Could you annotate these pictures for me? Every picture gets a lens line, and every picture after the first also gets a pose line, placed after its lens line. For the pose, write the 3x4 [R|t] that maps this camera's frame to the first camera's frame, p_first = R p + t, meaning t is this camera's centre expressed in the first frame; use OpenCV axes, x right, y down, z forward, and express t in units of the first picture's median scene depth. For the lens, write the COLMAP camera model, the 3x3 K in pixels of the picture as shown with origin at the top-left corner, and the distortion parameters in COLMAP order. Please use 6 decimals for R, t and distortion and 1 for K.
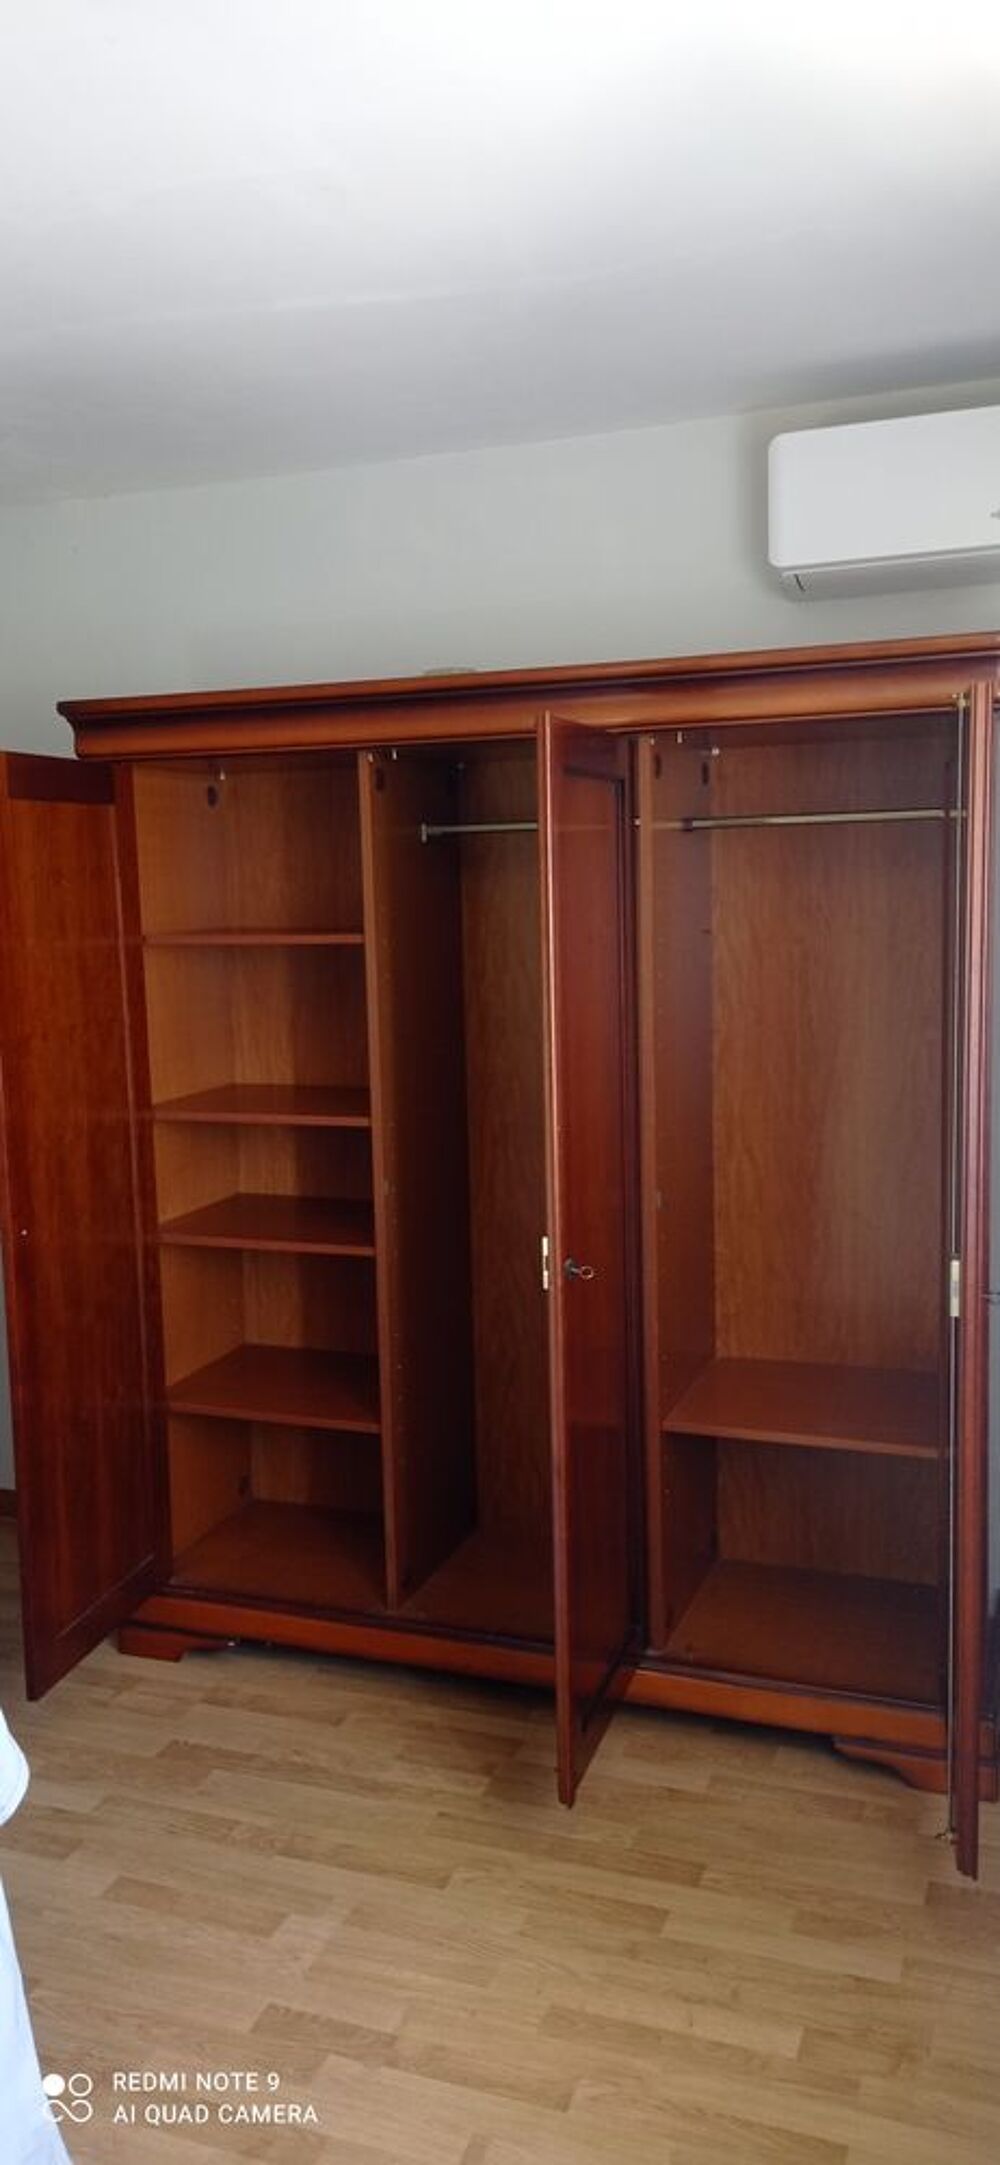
lens RADIAL K [[1683.4, 0, 500.0], [0, 1683.4, 1082.5], [0, 0, 1]] dist [0.173984, -0.286305]
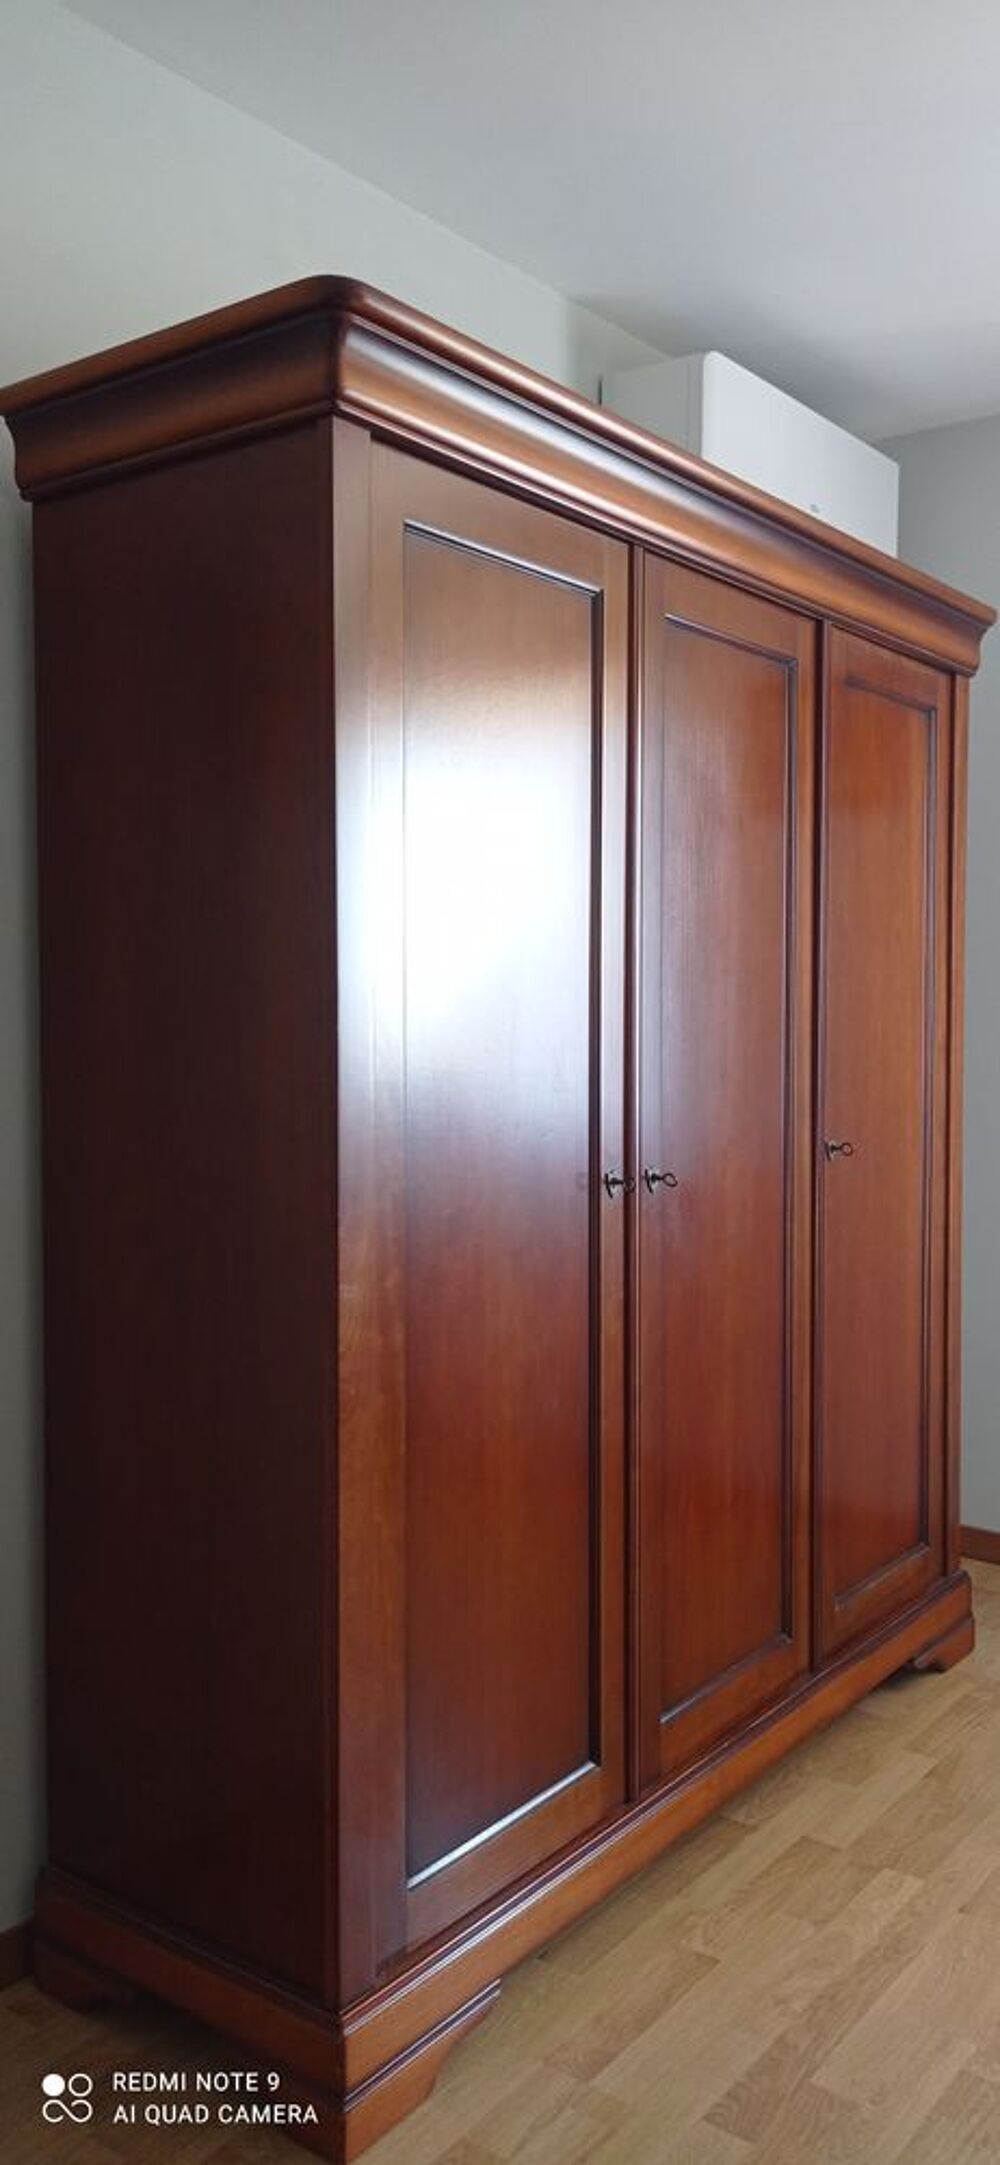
lens RADIAL K [[1677.6, 0, 536.1], [0, 1677.6, 1092.0], [0, 0, 1]] dist [0.076314, -0.099796]
pose [[0.250154, -0.022721, 0.967940, -0.792156], [0.116541, 0.993163, -0.006805, 0.031216], [-0.961167, 0.114507, 0.251091, 0.902698]]
